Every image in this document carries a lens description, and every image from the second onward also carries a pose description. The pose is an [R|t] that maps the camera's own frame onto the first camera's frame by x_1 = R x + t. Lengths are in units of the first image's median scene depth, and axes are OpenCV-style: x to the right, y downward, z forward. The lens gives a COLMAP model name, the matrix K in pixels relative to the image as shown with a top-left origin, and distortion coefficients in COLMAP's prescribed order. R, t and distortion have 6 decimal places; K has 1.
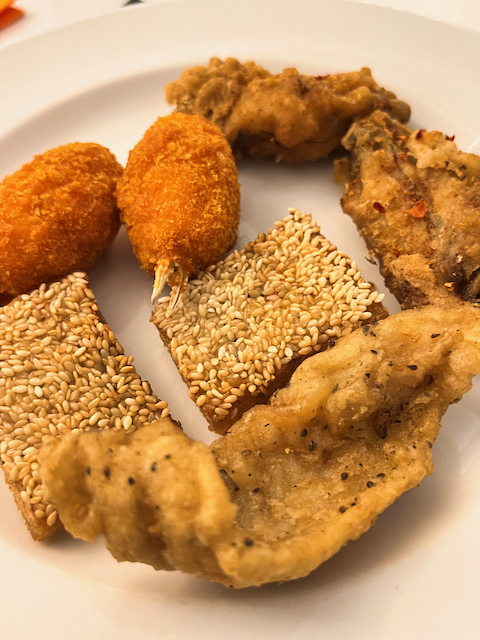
lens RADIAL K [[612.1, 0, 245.3], [0, 612.1, 370.6], [0, 0, 1]] dist [0.066493, 0.000000]
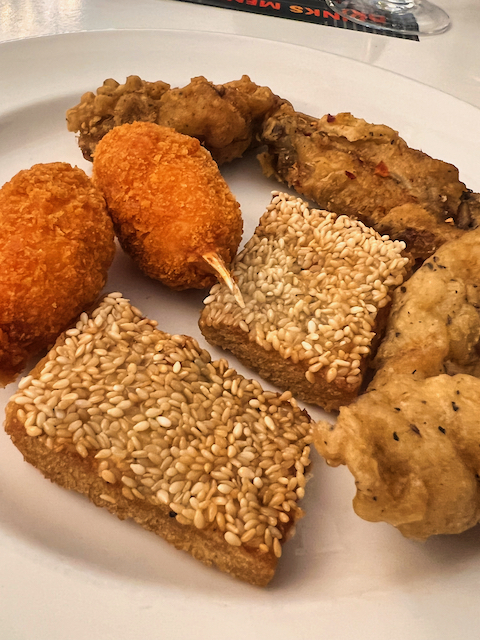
lens RADIAL K [[615.3, 0, 239.5], [0, 615.3, 318.8], [0, 0, 1]] dist [0.061088, 0.000000]
pose [[0.878690, -0.254234, 0.404066, -0.491184], [0.320492, 0.941459, -0.104593, 0.020948], [-0.353821, 0.221405, 0.908730, 0.175192]]
